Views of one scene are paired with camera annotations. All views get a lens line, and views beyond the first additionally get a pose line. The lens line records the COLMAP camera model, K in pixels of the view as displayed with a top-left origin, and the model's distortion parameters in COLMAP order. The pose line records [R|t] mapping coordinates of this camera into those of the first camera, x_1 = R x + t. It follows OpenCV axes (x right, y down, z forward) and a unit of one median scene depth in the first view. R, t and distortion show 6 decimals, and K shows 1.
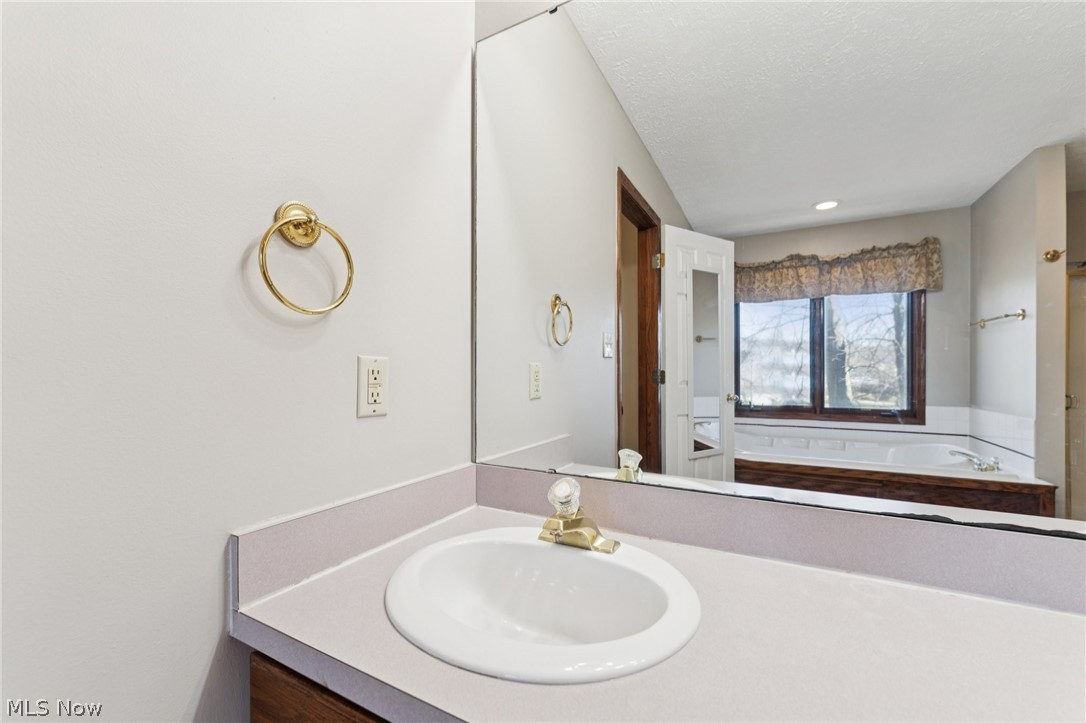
lens RADIAL K [[433.7, 0, 537.6], [0, 433.7, 376.5], [0, 0, 1]] dist [-0.001414, -0.000608]
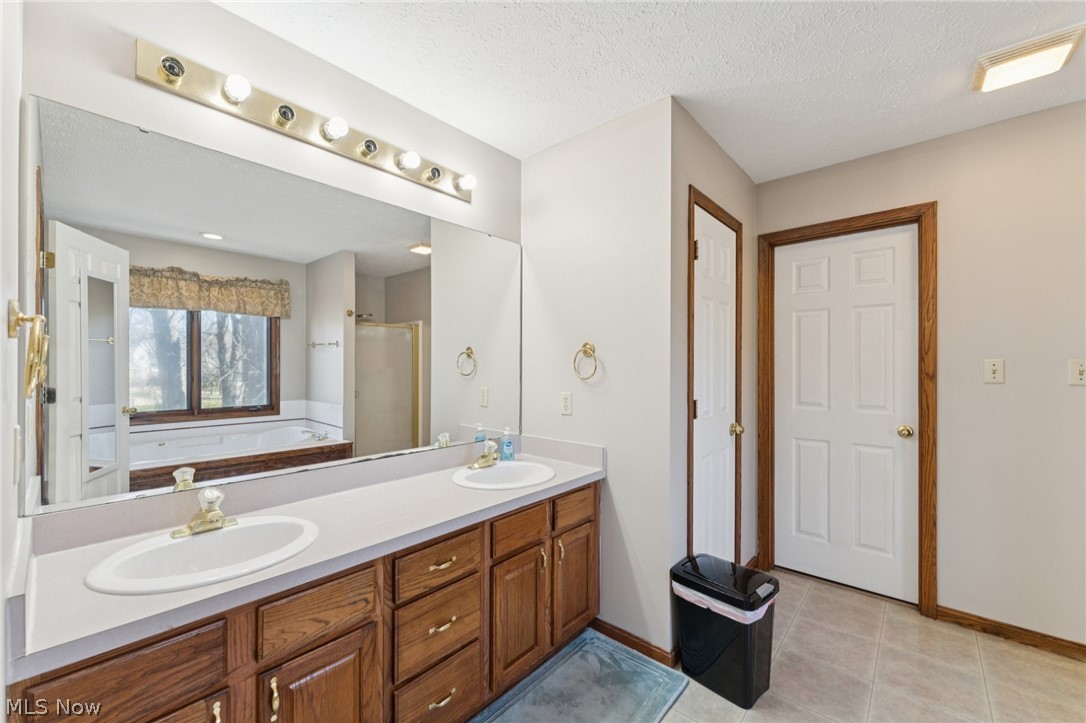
lens RADIAL K [[433.7, 0, 551.5], [0, 433.7, 364.8], [0, 0, 1]] dist [-0.001414, -0.000608]
pose [[0.198634, 0.000006, 0.980074, -0.283710], [-0.002871, 0.999996, 0.000576, -0.049854], [-0.980069, -0.002928, 0.198633, -0.121868]]
